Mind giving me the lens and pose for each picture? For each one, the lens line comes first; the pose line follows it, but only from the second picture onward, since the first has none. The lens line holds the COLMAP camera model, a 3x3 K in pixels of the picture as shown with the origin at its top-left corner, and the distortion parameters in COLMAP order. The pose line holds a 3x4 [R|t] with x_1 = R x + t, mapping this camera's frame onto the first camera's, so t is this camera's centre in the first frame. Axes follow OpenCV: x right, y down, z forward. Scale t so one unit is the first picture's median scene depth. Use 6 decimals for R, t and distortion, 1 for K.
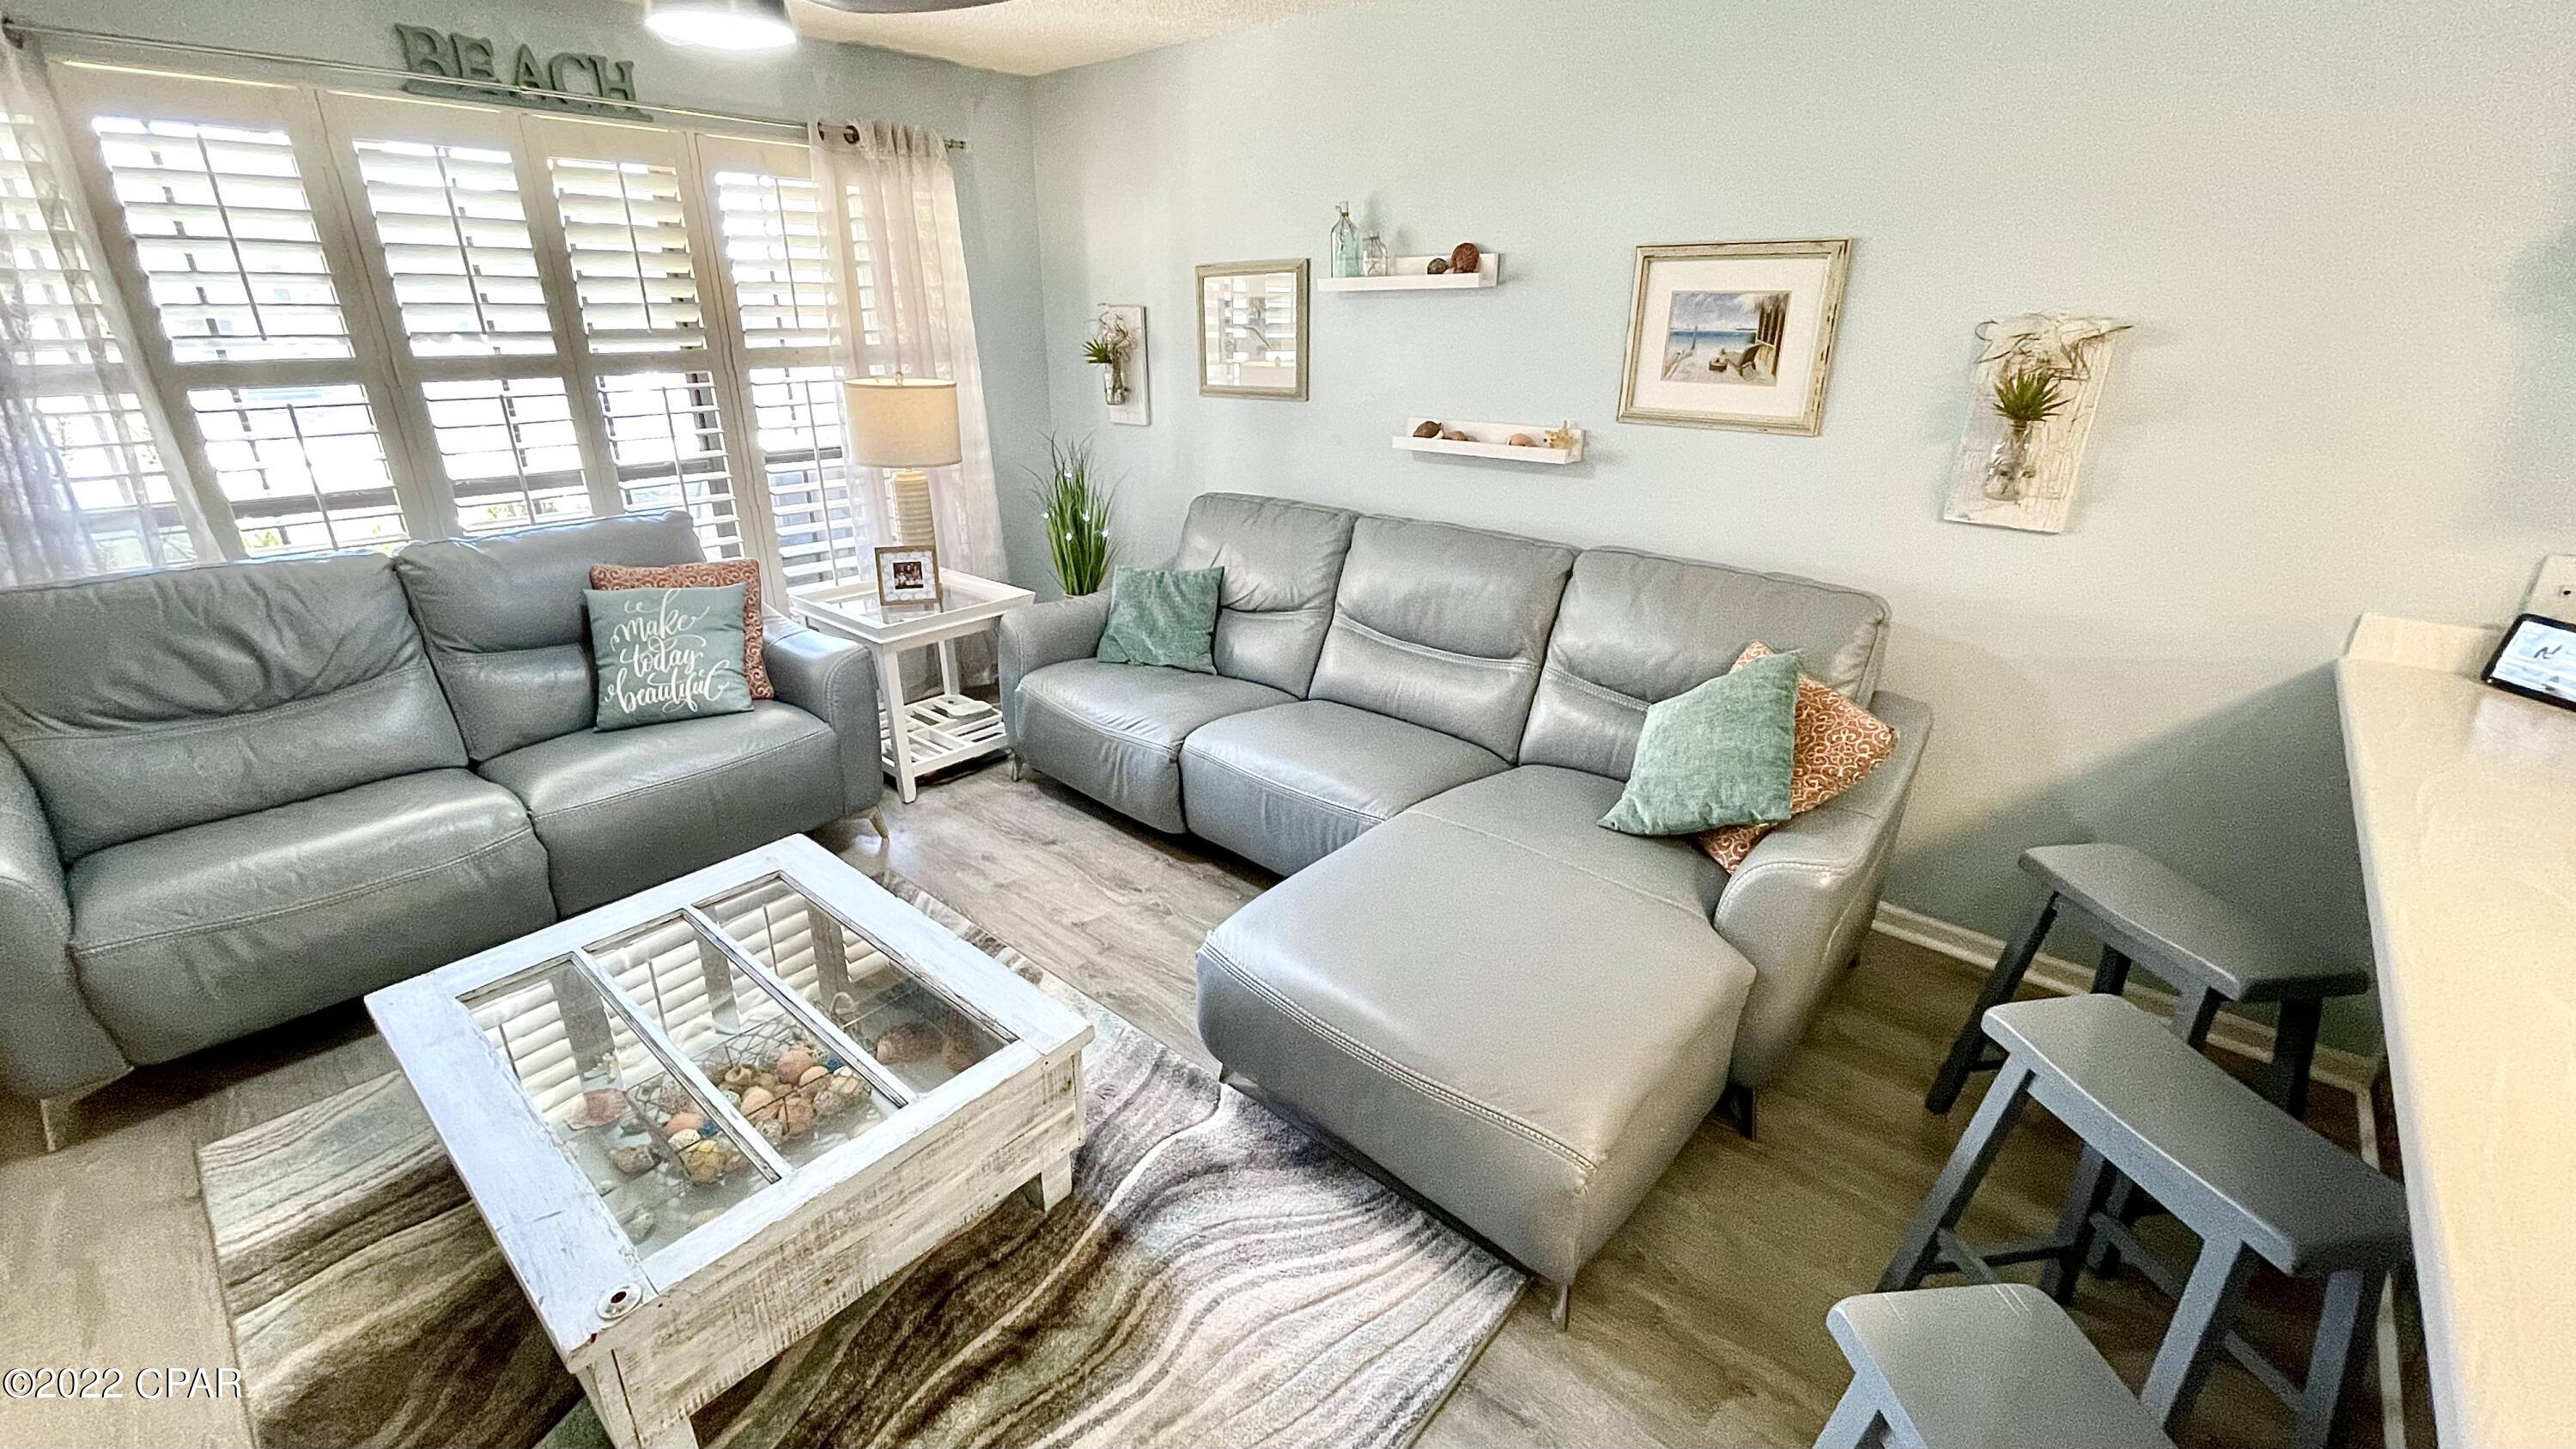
lens RADIAL K [[1040.2, 0, 1269.5], [0, 1040.2, 718.0], [0, 0, 1]] dist [-0.002073, 0.001930]
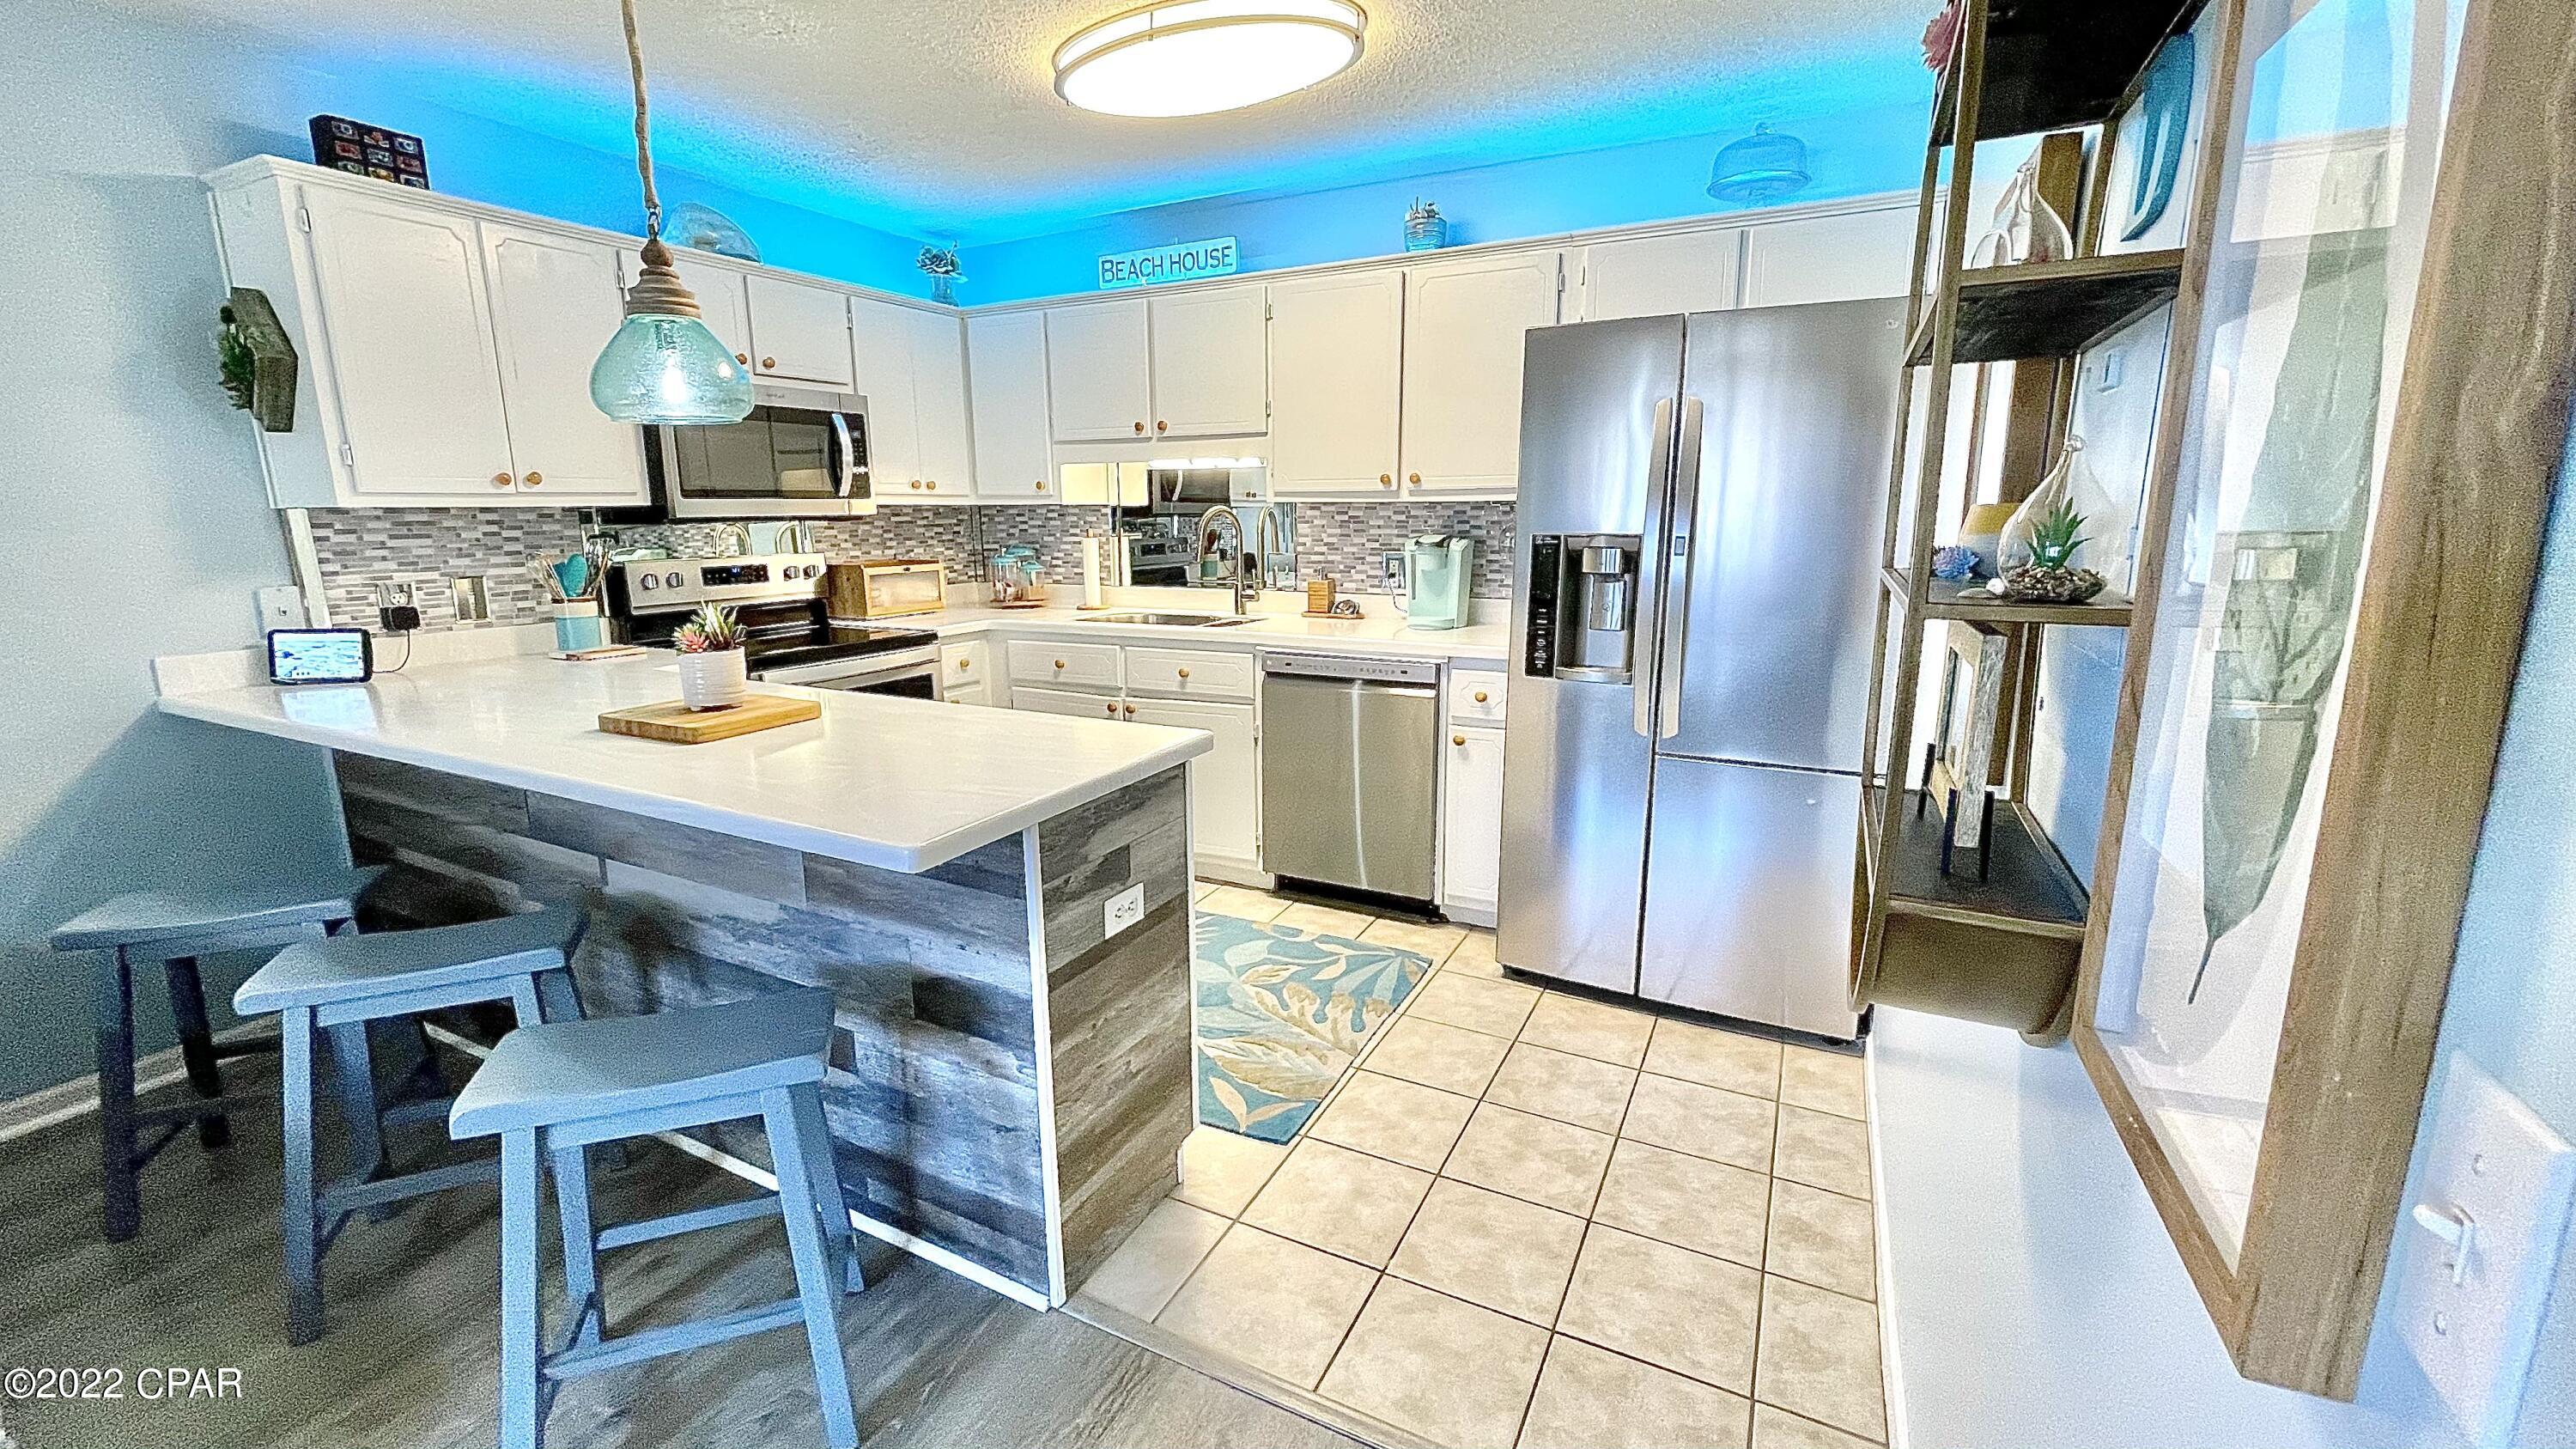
lens RADIAL K [[1040.2, 0, 1272.8], [0, 1040.2, 720.4], [0, 0, 1]] dist [-0.002073, 0.001930]
pose [[-0.252176, -0.199701, 0.946851, -0.397448], [0.356629, 0.890422, 0.282781, 0.080777], [-0.899568, 0.408985, -0.153324, 0.064628]]
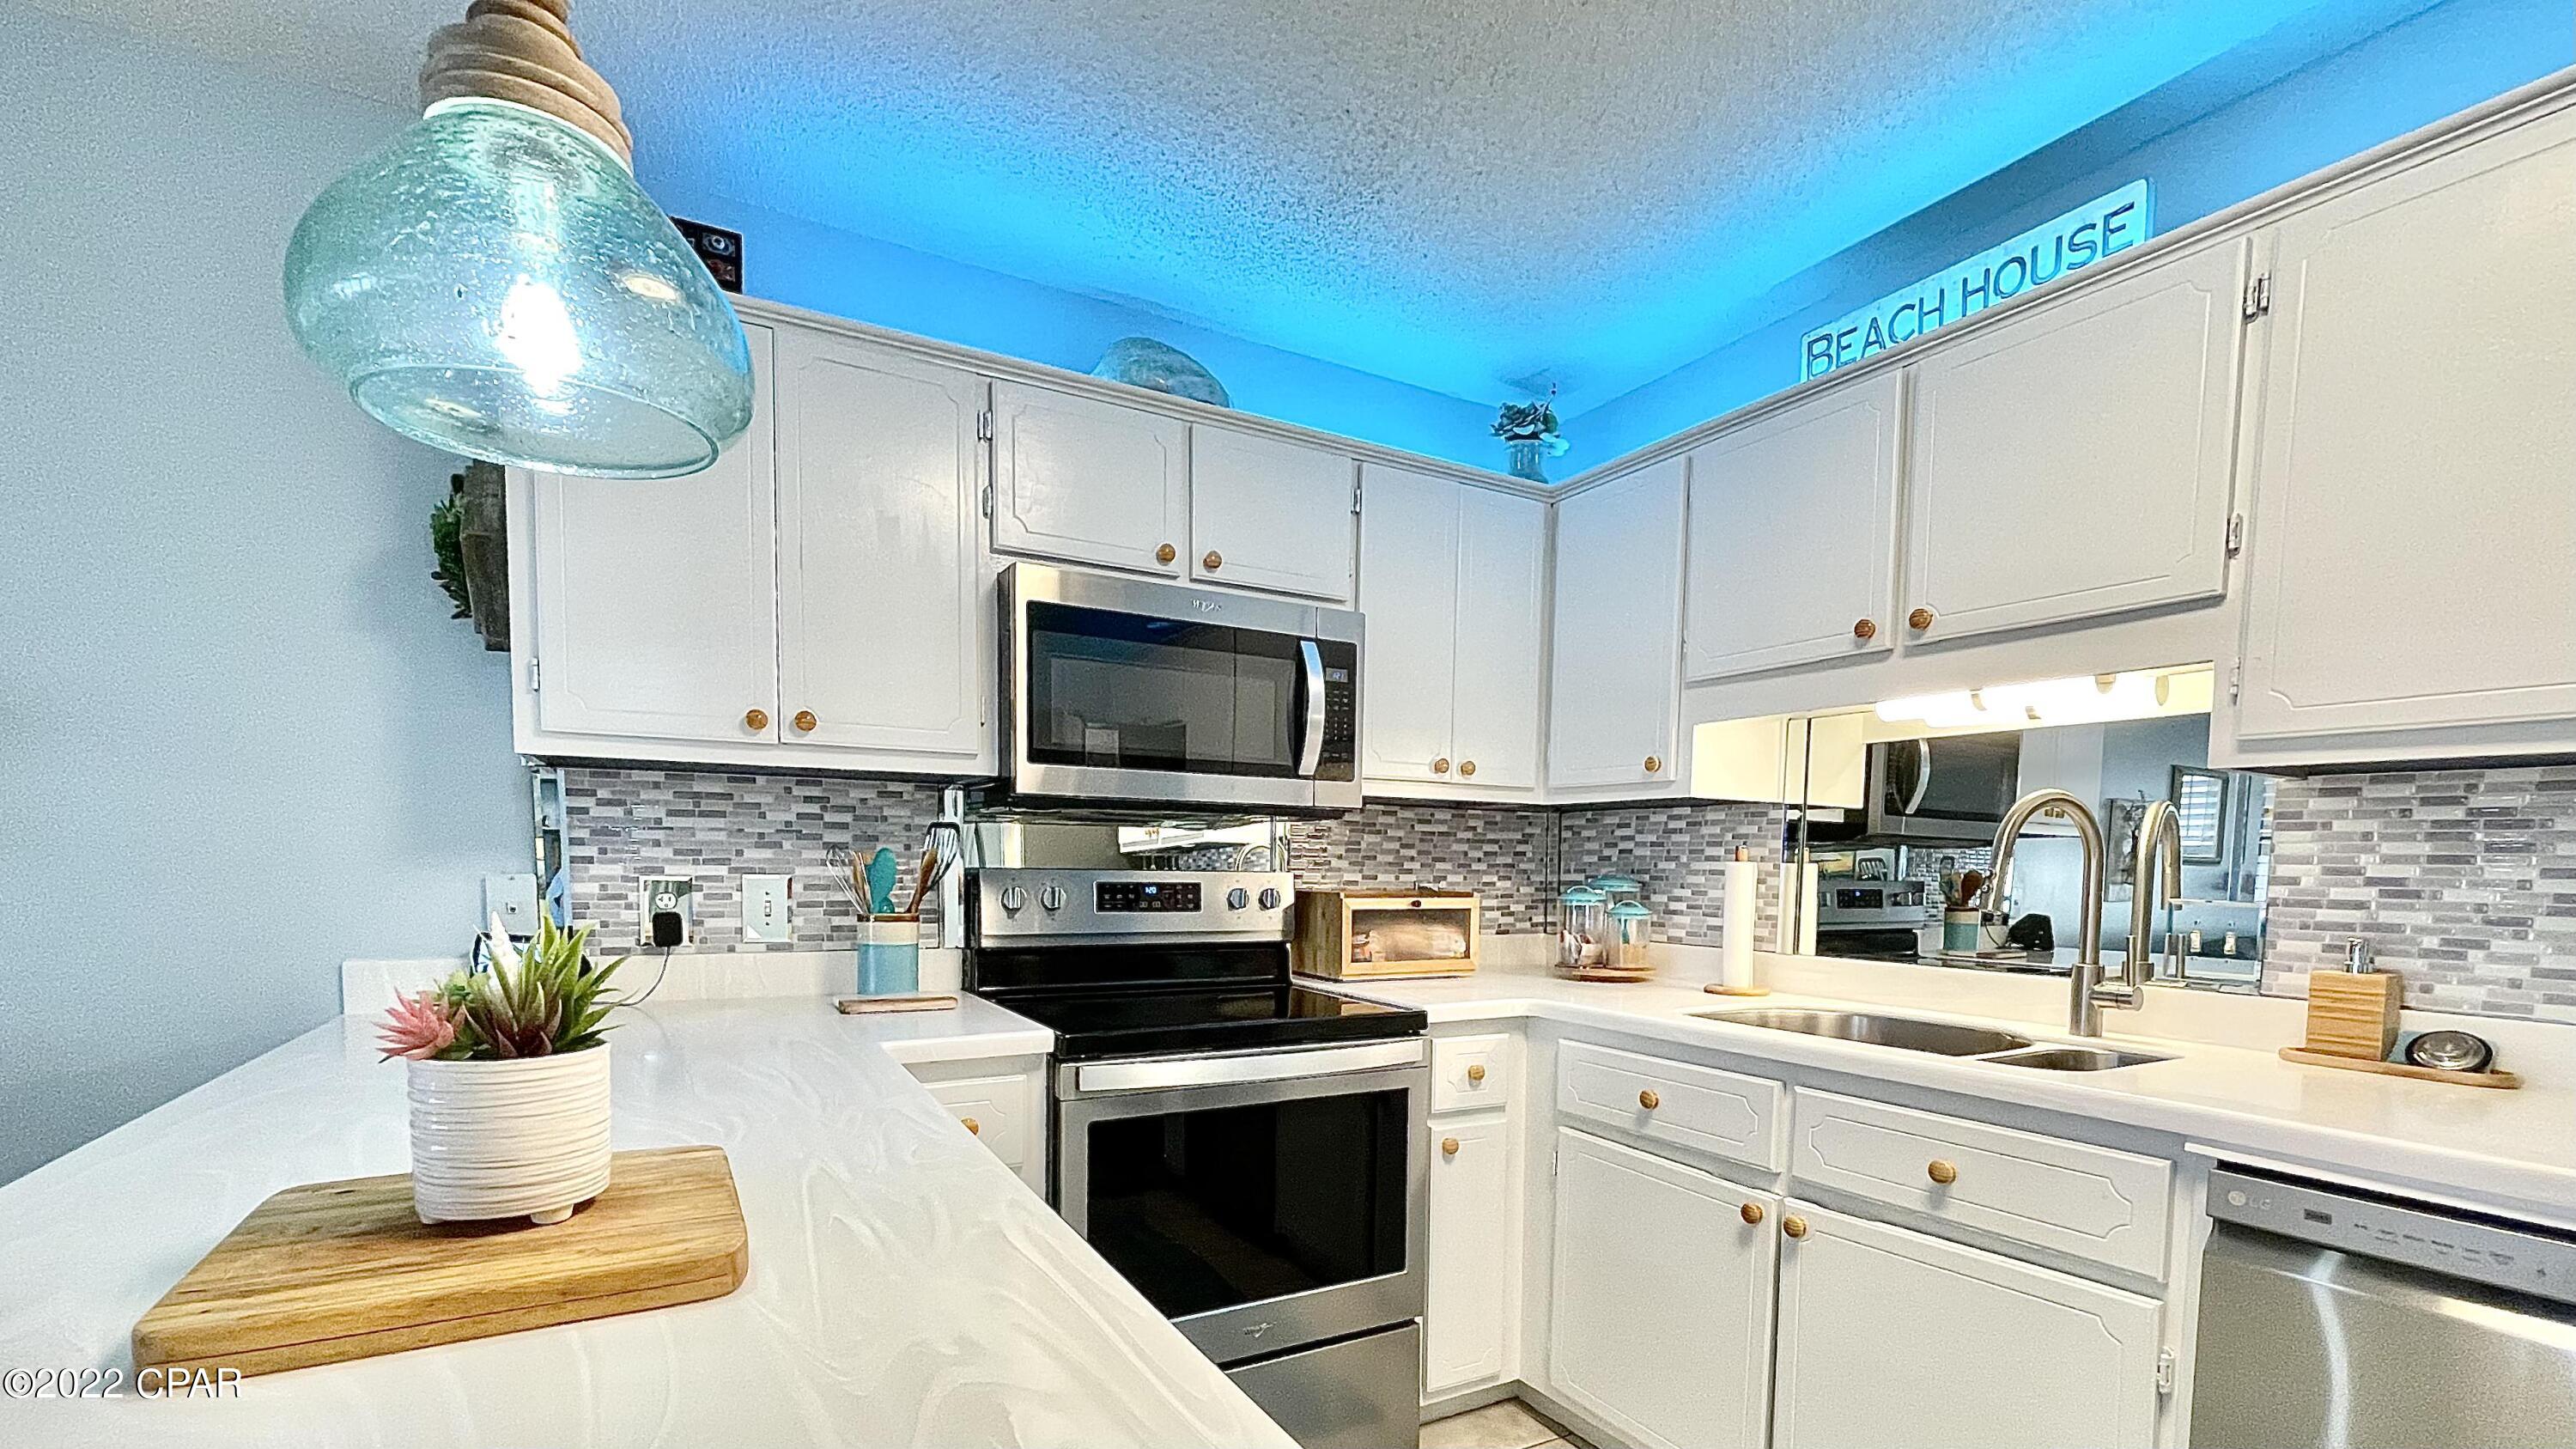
lens RADIAL K [[1091.0, 0, 1282.9], [0, 1091.0, 929.9], [0, 0, 1]] dist [-0.011069, 0.000595]
pose [[0.326794, -0.061768, 0.943075, 0.445636], [0.330711, 0.942249, -0.052884, 0.179130], [-0.885345, 0.329167, 0.328348, 0.003111]]
